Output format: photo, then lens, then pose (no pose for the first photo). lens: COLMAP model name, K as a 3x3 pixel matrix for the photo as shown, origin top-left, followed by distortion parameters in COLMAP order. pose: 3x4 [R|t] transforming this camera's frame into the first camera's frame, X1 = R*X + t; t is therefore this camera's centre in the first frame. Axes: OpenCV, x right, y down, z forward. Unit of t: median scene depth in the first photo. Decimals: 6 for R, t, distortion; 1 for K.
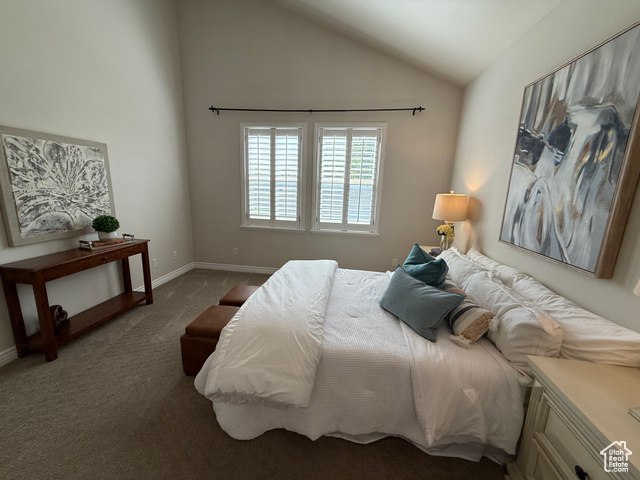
lens RADIAL K [[256.4, 0, 318.1], [0, 256.4, 238.9], [0, 0, 1]] dist [-0.000186, 0.000612]
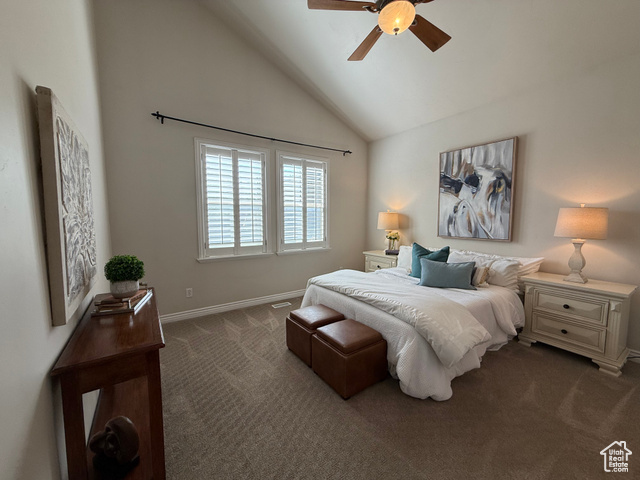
lens RADIAL K [[254.6, 0, 319.0], [0, 254.6, 240.1], [0, 0, 1]] dist [-0.001458, 0.000068]
pose [[0.741132, -0.094400, 0.664690, -1.221013], [0.161630, 0.986033, -0.040181, -0.033883], [-0.651613, 0.137213, 0.746038, 0.295076]]
